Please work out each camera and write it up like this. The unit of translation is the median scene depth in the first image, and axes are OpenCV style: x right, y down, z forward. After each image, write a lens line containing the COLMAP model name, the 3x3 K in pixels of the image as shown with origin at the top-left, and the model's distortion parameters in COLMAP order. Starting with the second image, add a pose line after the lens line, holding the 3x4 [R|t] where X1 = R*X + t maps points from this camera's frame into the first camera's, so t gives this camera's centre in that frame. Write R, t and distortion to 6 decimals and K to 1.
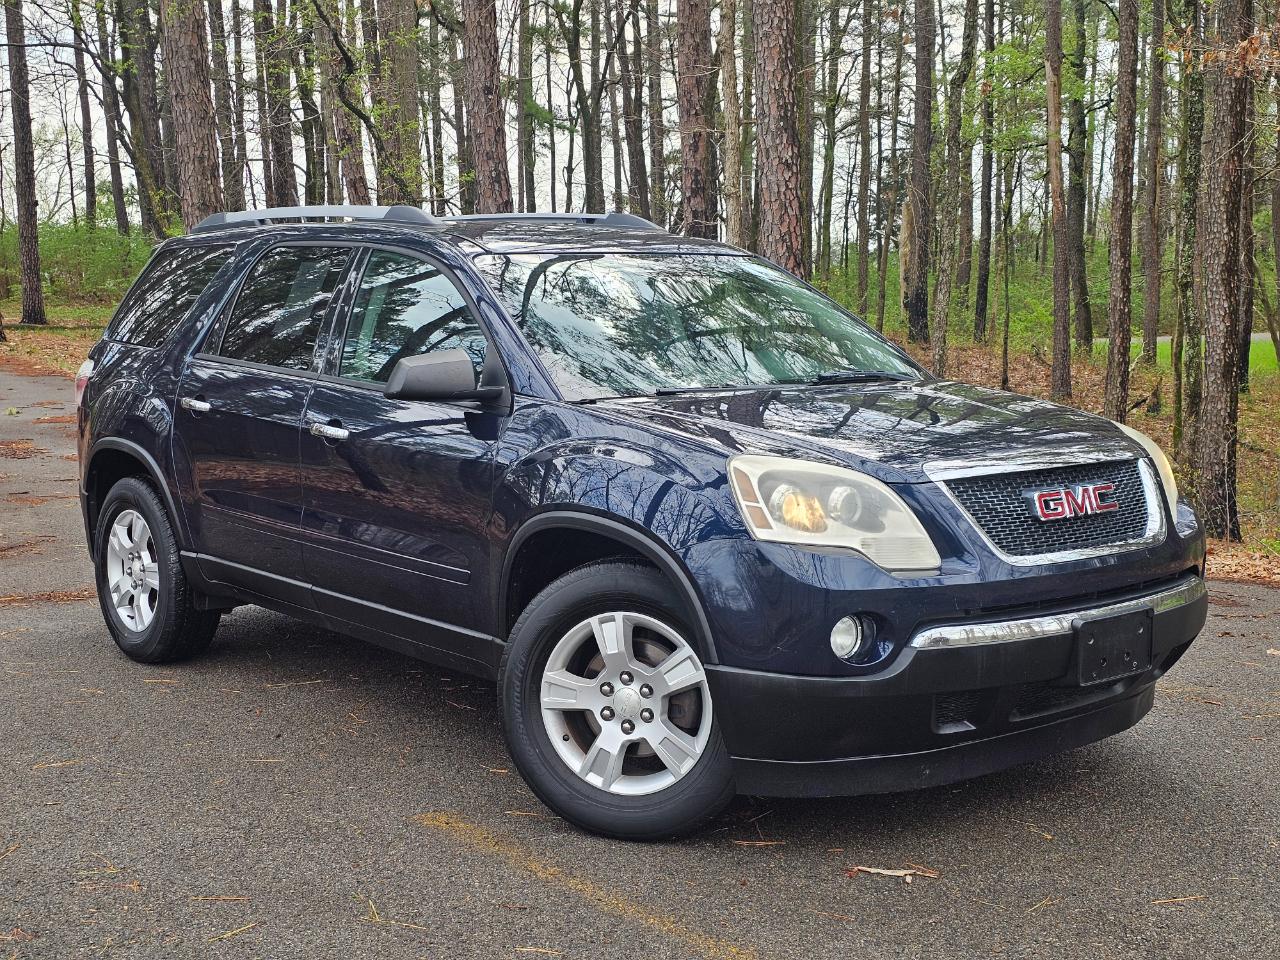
lens RADIAL K [[1745.2, 0, 642.3], [0, 1745.2, 468.3], [0, 0, 1]] dist [0.068534, 0.000000]
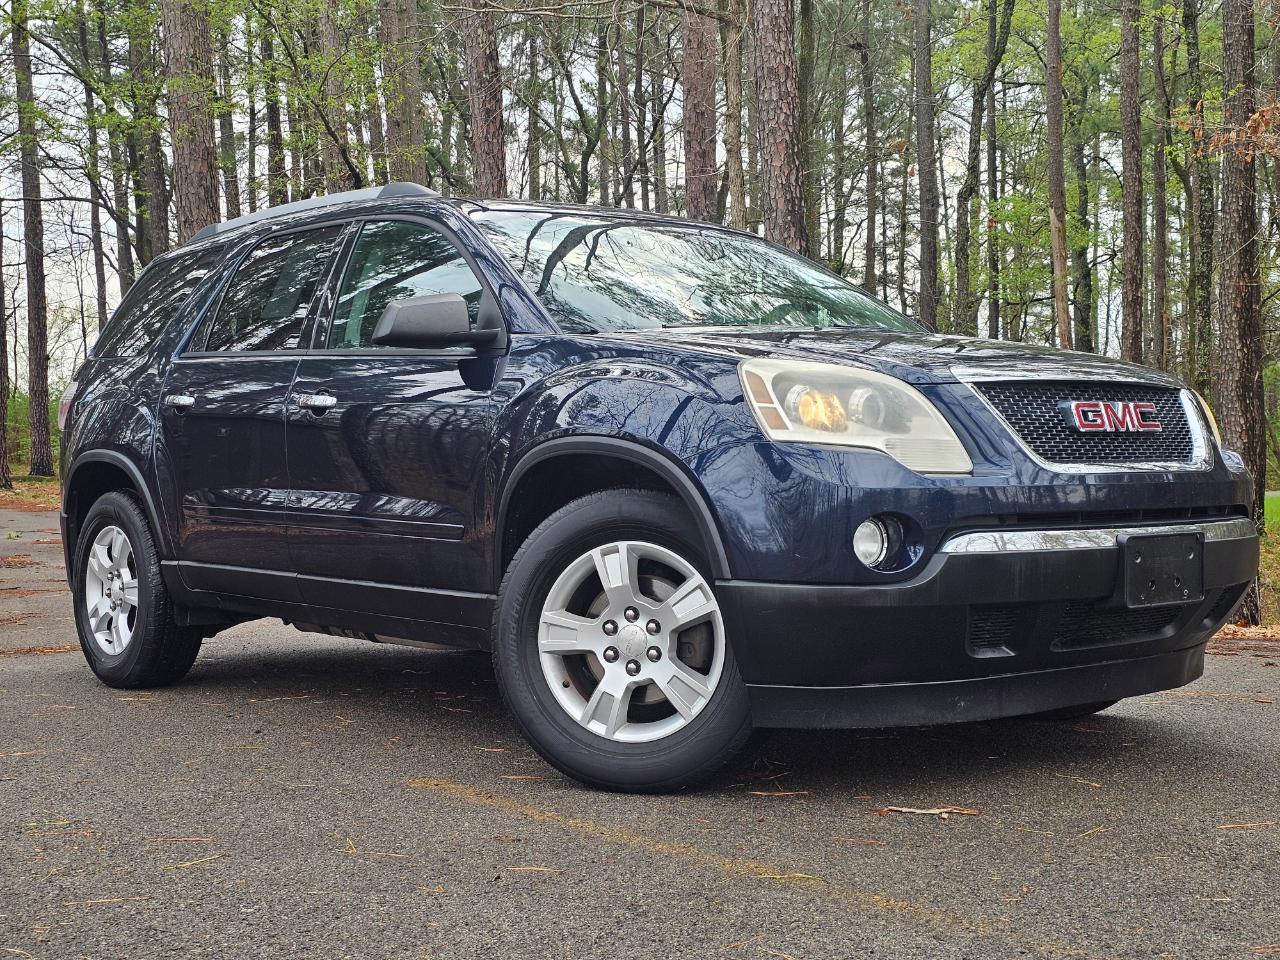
lens RADIAL K [[1745.2, 0, 643.9], [0, 1745.2, 478.1], [0, 0, 1]] dist [0.068534, 0.000000]
pose [[0.999963, -0.007083, -0.004864, 0.002258], [0.006576, 0.995218, -0.097458, 0.125452], [0.005531, 0.097422, 0.995228, 0.072148]]
